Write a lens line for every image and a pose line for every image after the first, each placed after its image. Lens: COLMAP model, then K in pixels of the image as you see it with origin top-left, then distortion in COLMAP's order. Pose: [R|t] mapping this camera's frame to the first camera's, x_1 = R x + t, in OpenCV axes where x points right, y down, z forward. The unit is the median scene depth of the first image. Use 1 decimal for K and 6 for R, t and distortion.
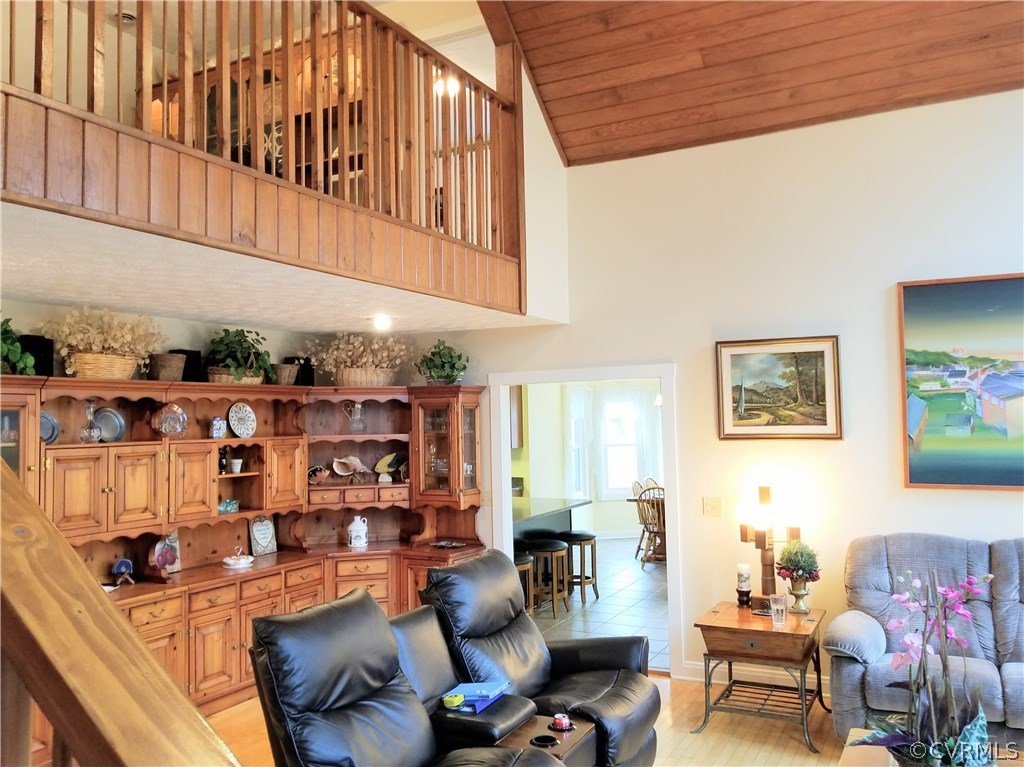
lens RADIAL K [[819.7, 0, 509.2], [0, 819.7, 385.6], [0, 0, 1]] dist [-0.004197, -0.005489]
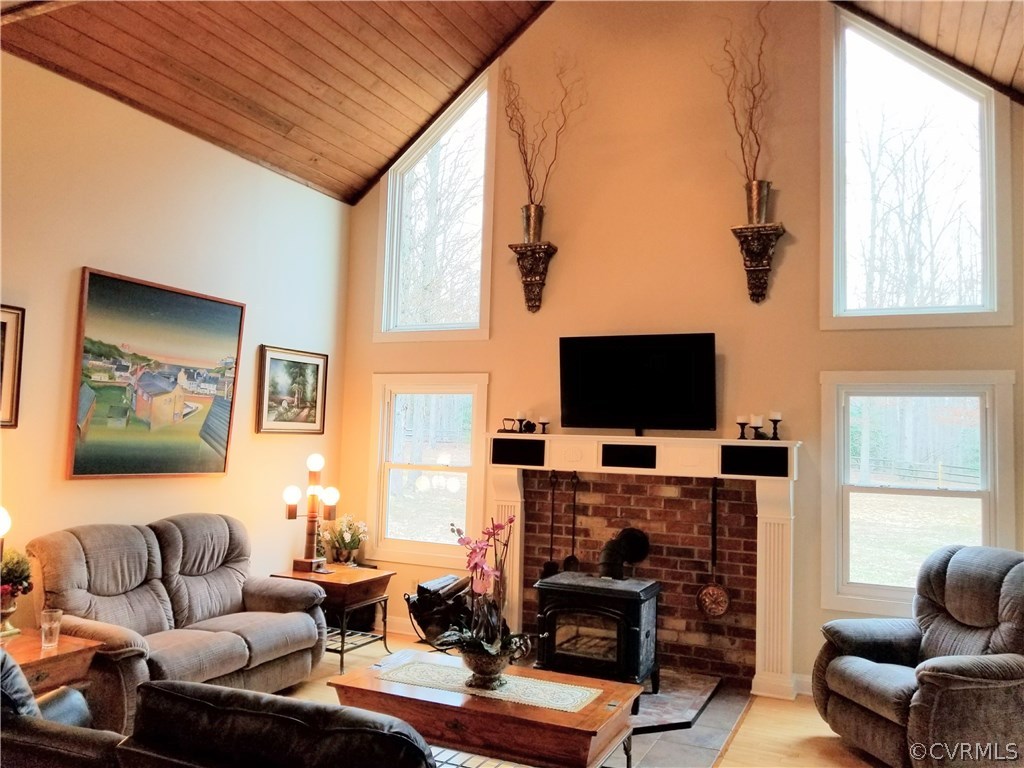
lens RADIAL K [[819.7, 0, 510.8], [0, 819.7, 377.6], [0, 0, 1]] dist [-0.004197, -0.005489]
pose [[-0.041399, 0.089536, 0.995123, -0.509494], [-0.073805, 0.992982, -0.092413, 0.057502], [-0.996413, -0.077271, -0.034500, 0.539925]]
